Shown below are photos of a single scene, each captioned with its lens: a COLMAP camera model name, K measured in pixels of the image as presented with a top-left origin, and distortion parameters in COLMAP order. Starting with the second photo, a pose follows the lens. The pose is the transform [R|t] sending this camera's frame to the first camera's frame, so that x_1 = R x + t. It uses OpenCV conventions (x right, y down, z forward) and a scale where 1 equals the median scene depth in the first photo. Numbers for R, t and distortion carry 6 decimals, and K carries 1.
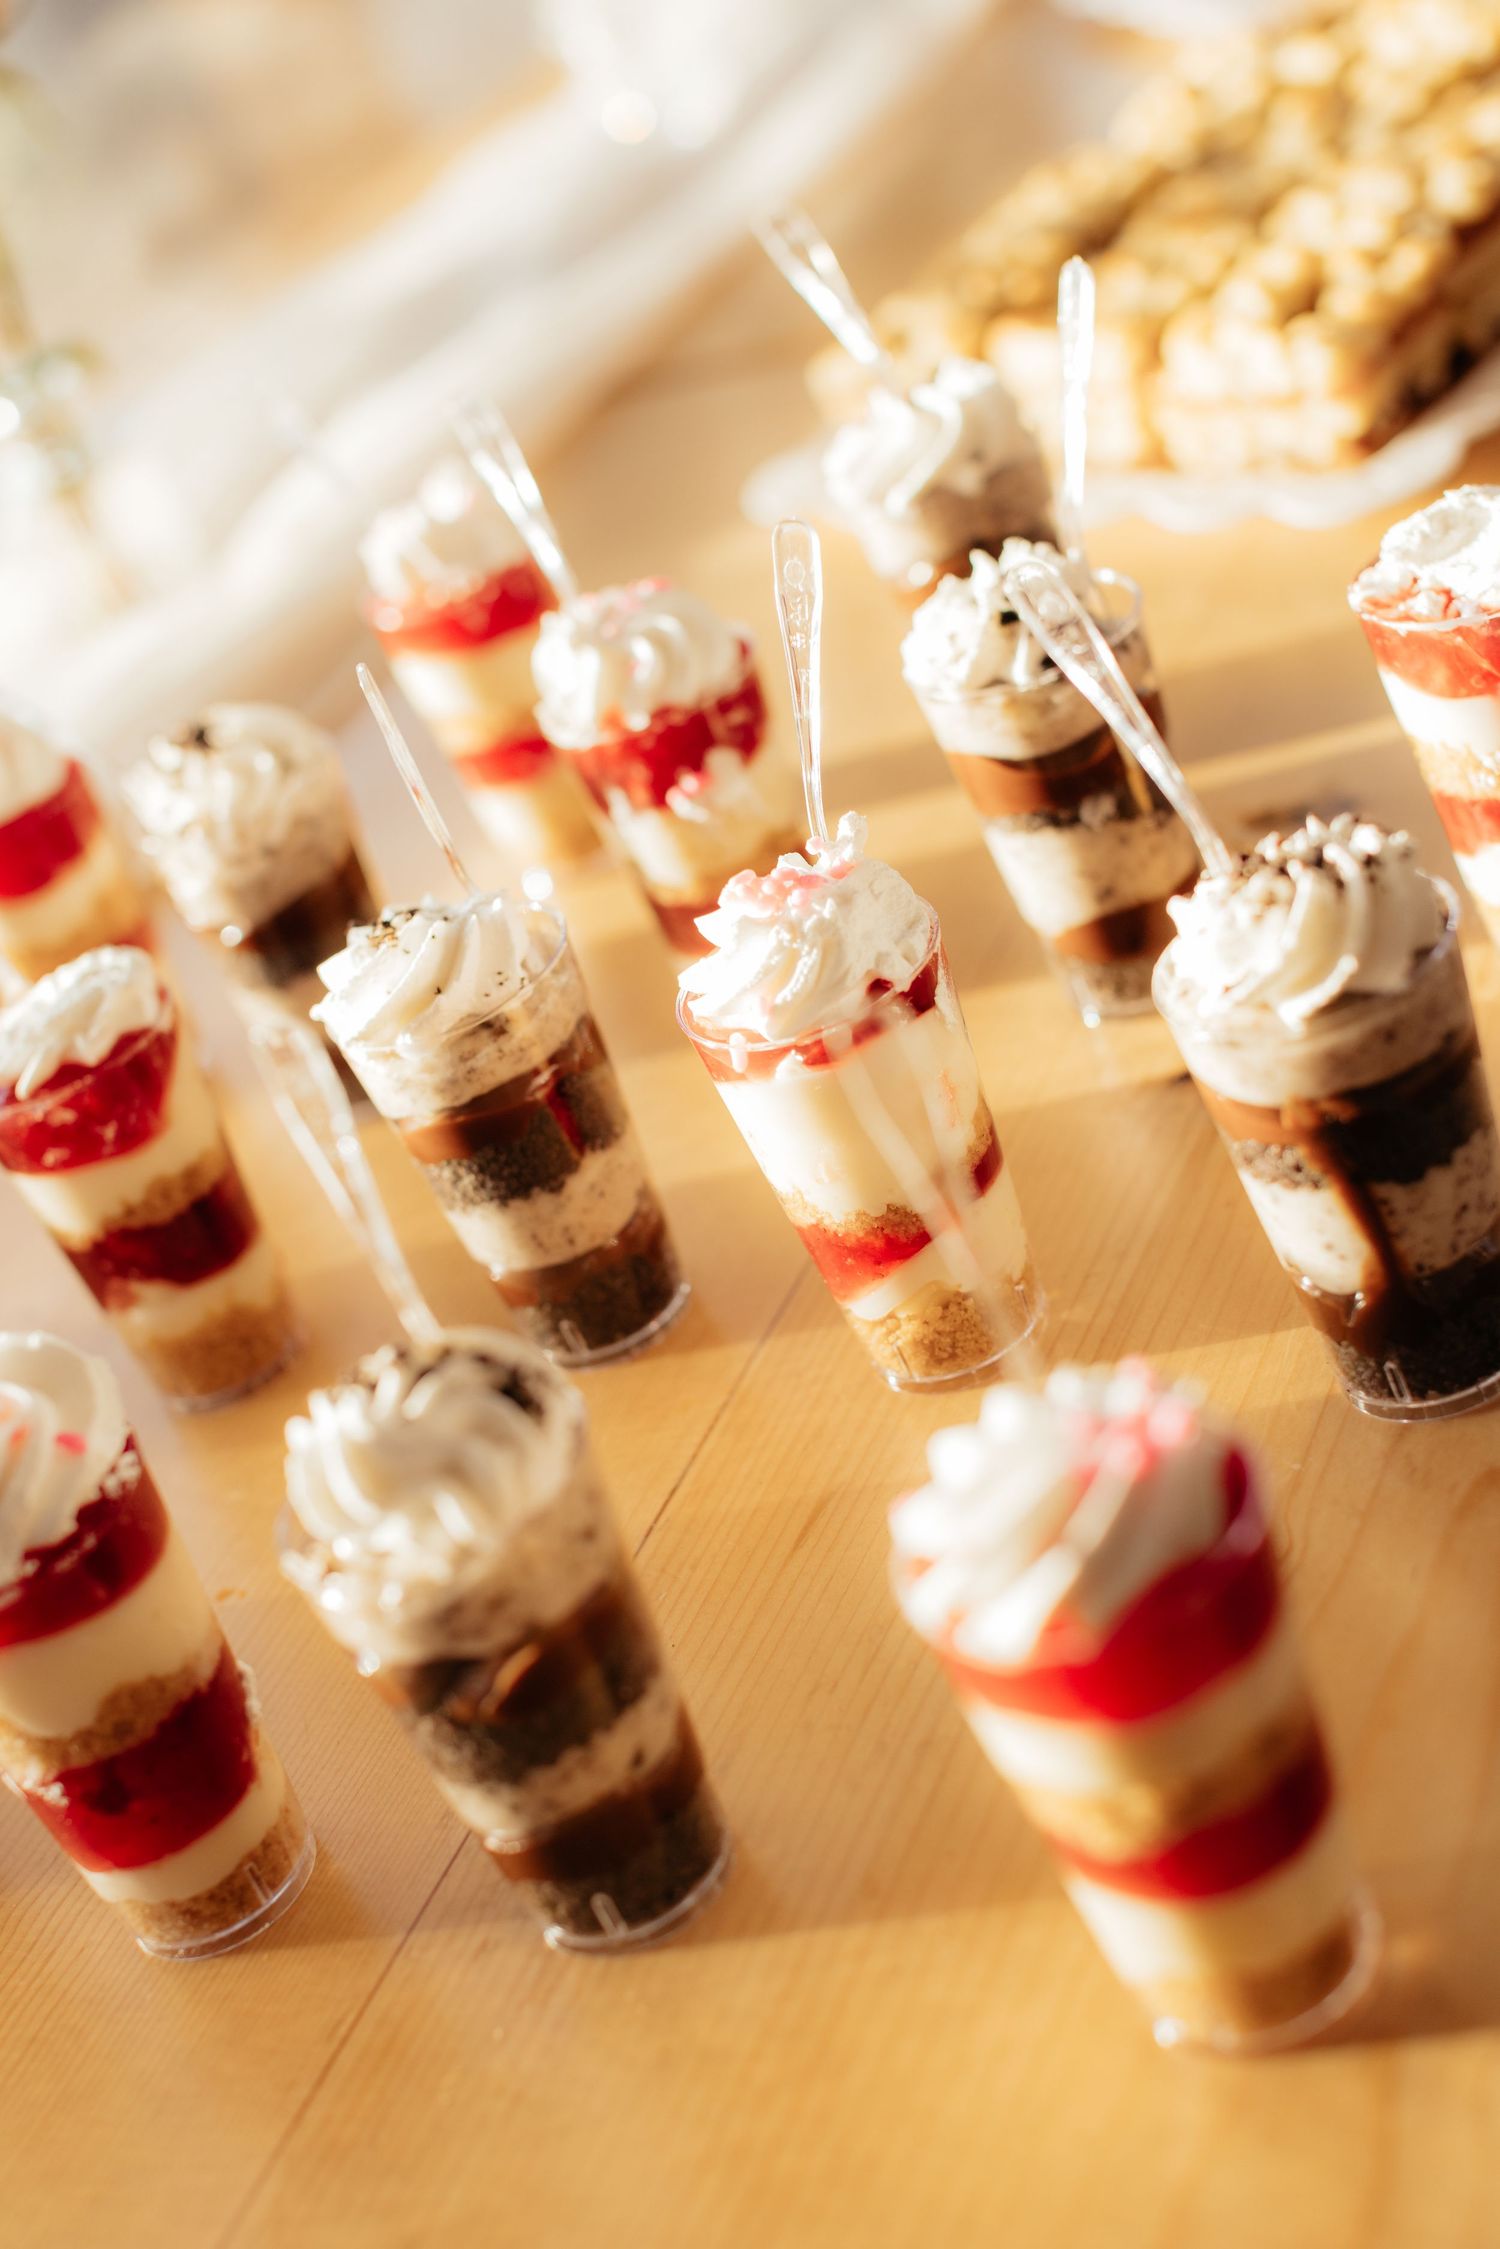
lens RADIAL K [[3265.8, 0, 745.9], [0, 3265.8, 1127.7], [0, 0, 1]] dist [-0.030354, 0.000000]
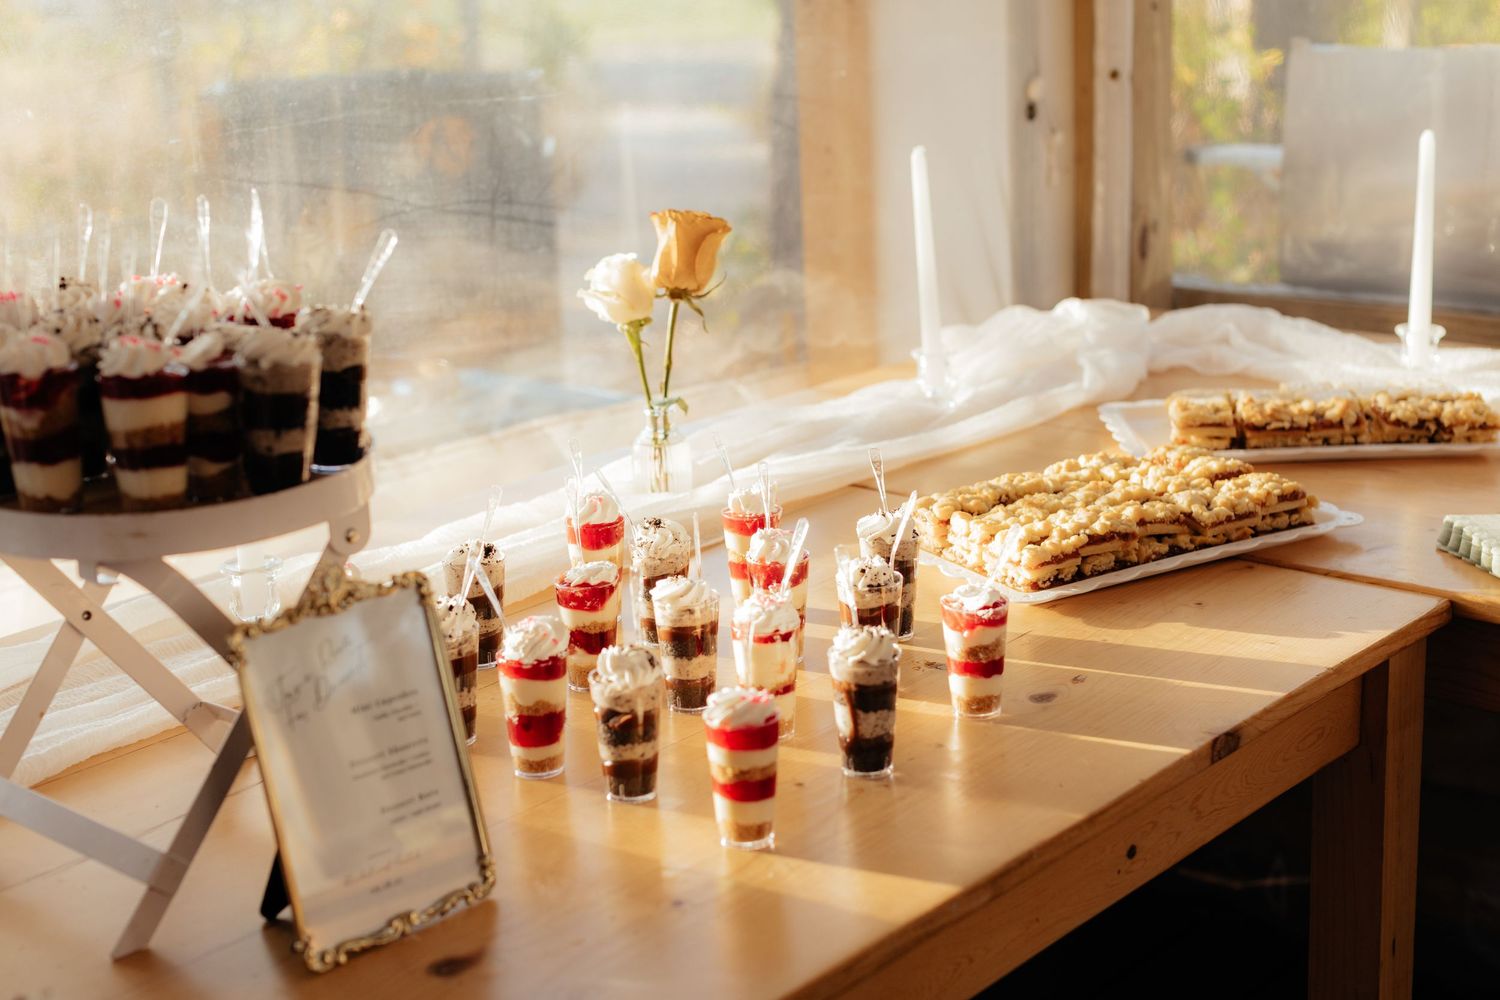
lens RADIAL K [[2178.2, 0, 750.7], [0, 2178.2, 499.4], [0, 0, 1]] dist [-0.030354, 0.000000]
pose [[0.910510, 0.379125, -0.165033, 0.395208], [-0.405214, 0.897582, -0.173634, 0.293196], [0.082302, 0.224969, 0.970884, -1.664064]]
